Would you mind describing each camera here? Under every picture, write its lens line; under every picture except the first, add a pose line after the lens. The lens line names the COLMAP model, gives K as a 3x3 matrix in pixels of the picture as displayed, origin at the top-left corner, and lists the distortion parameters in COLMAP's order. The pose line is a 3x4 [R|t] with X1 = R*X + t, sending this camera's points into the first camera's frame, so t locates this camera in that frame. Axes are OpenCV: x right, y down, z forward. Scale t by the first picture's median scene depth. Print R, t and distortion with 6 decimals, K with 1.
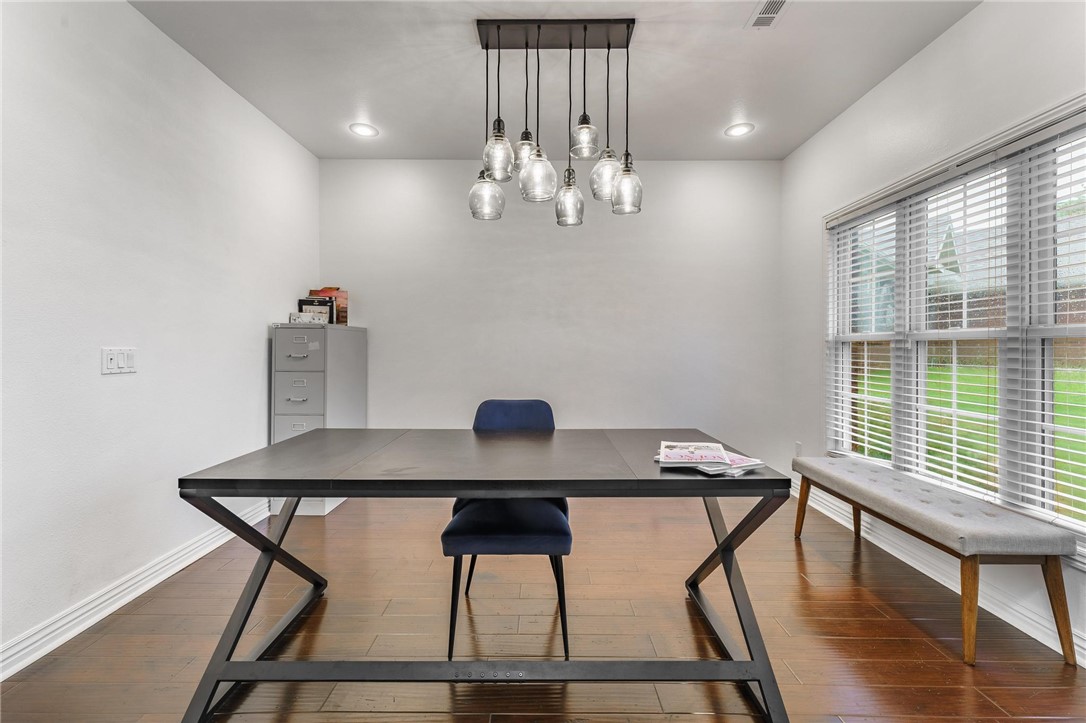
lens RADIAL K [[440.4, 0, 540.0], [0, 440.4, 344.4], [0, 0, 1]] dist [0.006729, -0.000069]
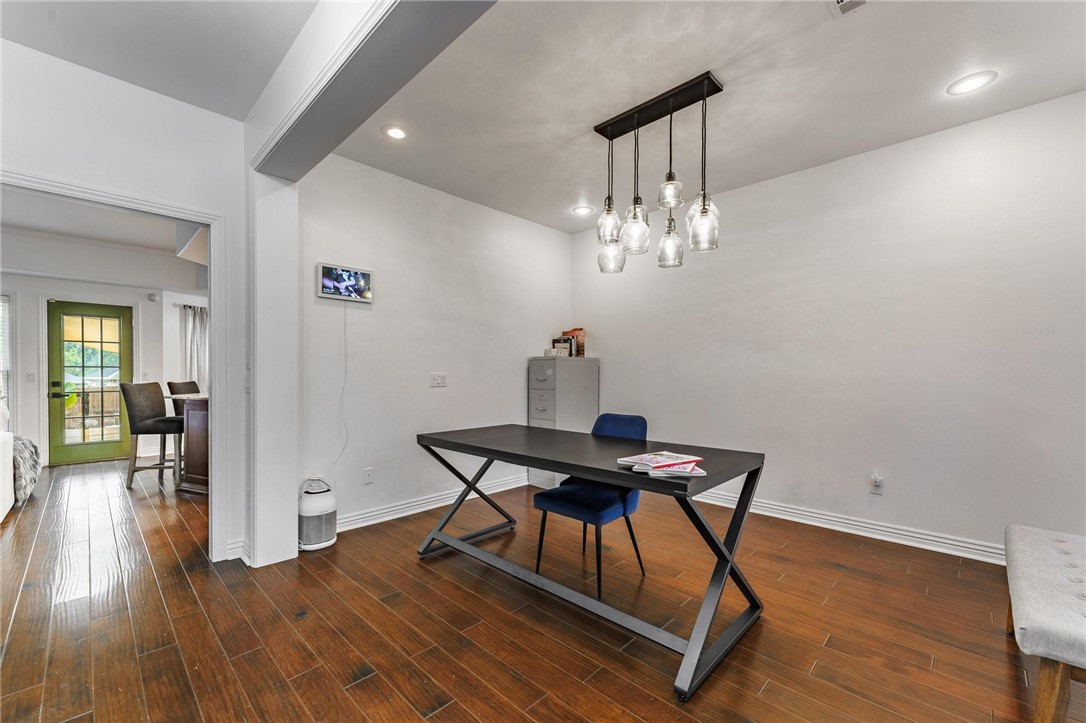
lens RADIAL K [[440.4, 0, 544.2], [0, 440.4, 372.9], [0, 0, 1]] dist [0.006729, -0.000069]
pose [[0.725619, -0.000421, -0.688096, 0.446956], [0.003710, 0.999988, 0.003300, 0.001053], [0.688086, -0.004947, 0.725612, -0.047862]]
